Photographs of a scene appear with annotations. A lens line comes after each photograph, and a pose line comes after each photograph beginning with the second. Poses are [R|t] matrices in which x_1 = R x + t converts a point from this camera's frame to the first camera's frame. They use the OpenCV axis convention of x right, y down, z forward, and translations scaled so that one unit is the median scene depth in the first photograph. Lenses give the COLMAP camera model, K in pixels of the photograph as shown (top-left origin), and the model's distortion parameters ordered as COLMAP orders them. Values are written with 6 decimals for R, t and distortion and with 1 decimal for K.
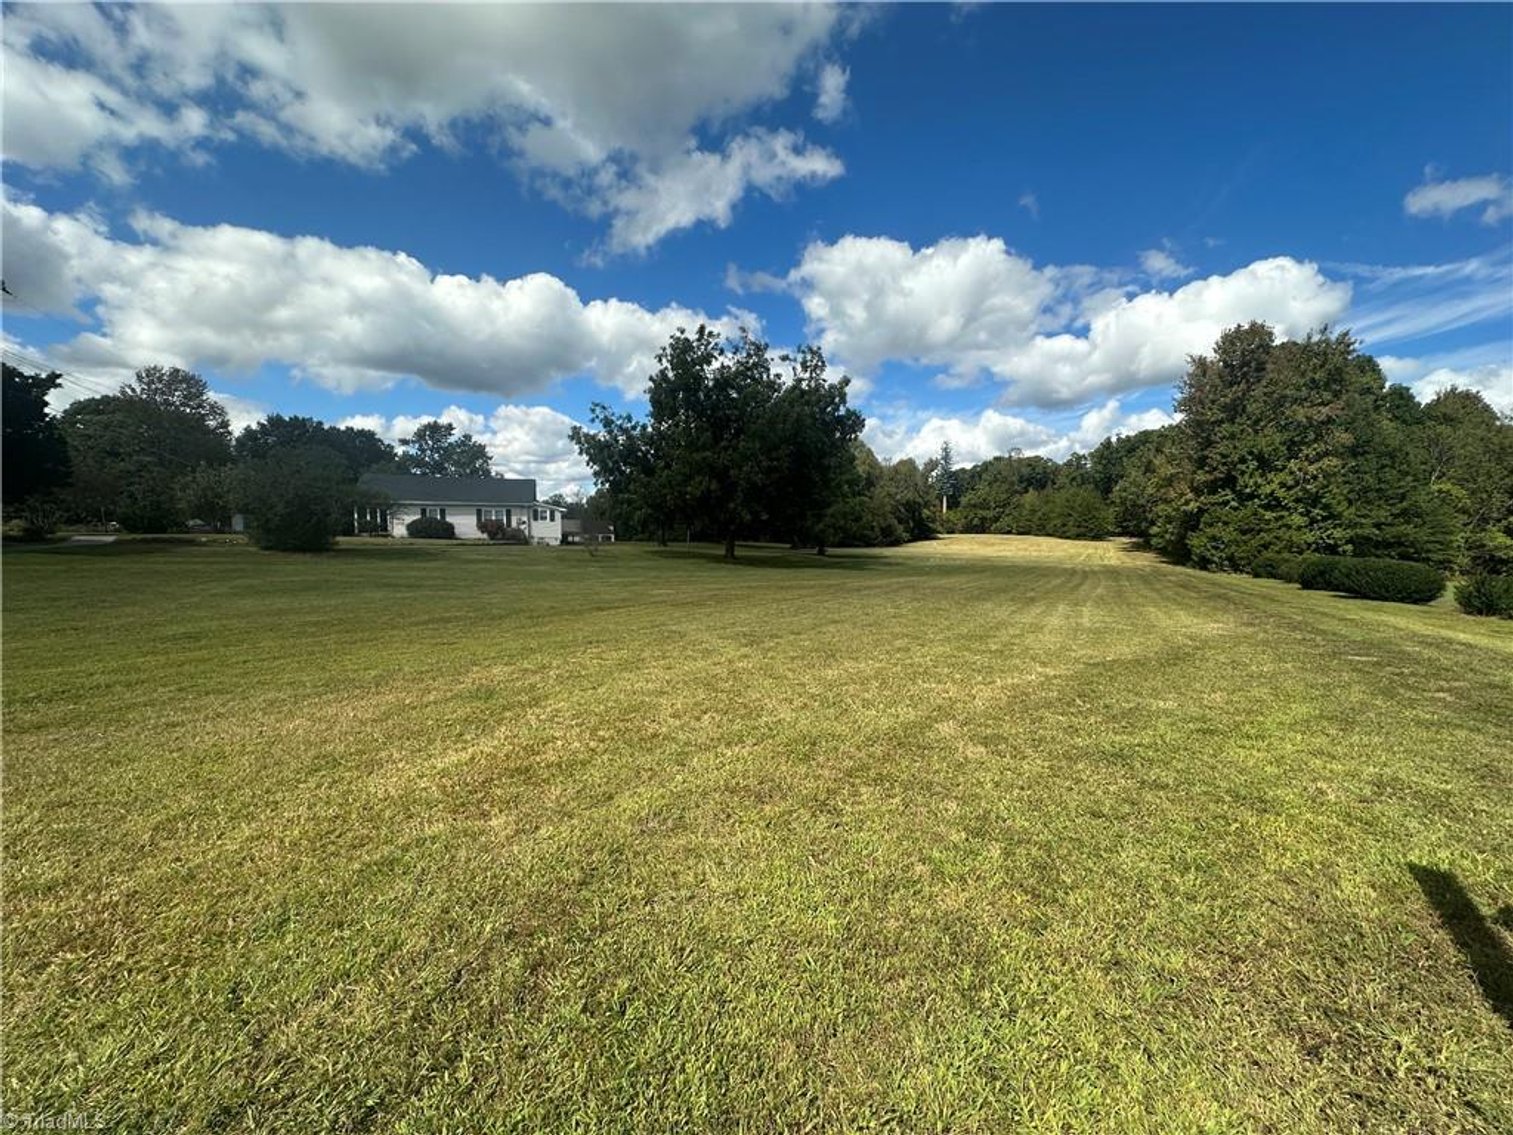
lens RADIAL K [[605.7, 0, 756.4], [0, 605.7, 571.7], [0, 0, 1]] dist [-0.001541, 0.000338]
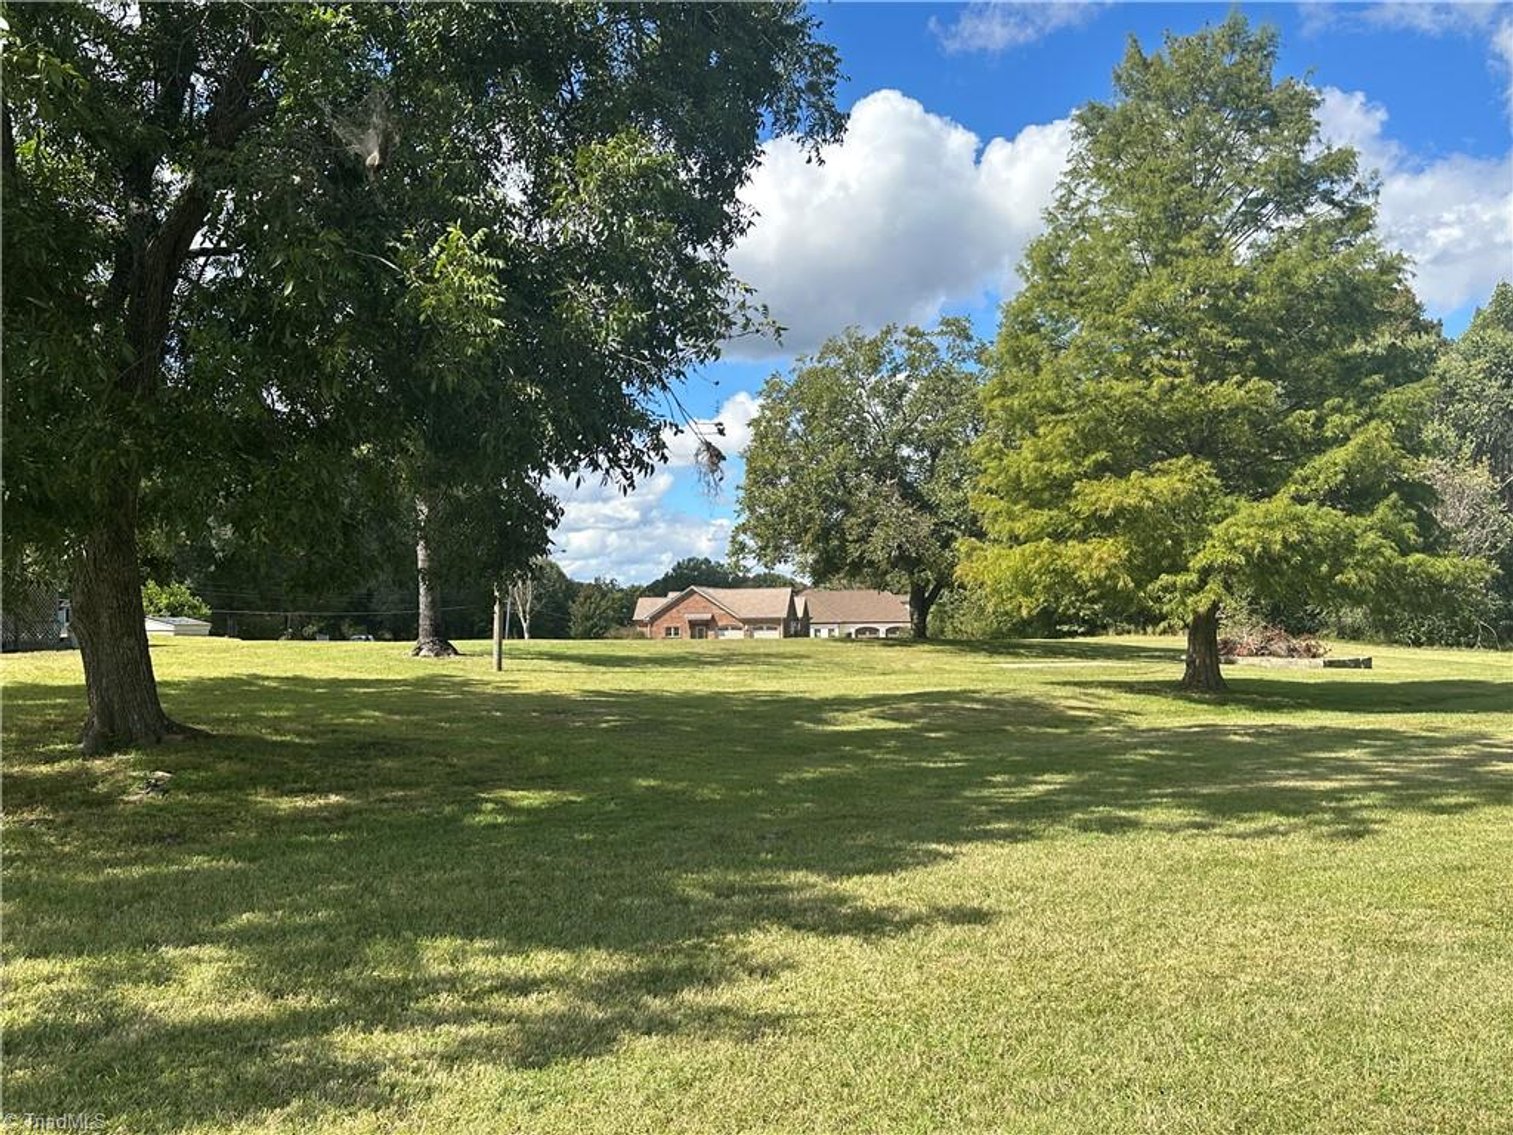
lens RADIAL K [[1282.3, 0, 769.3], [0, 1282.3, 572.3], [0, 0, 1]] dist [0.136239, -0.243620]
pose [[0.896230, -0.041752, -0.441621, 0.070455], [-0.004151, 0.994728, -0.102469, -0.008939], [0.443571, 0.093669, 0.891331, 0.231473]]
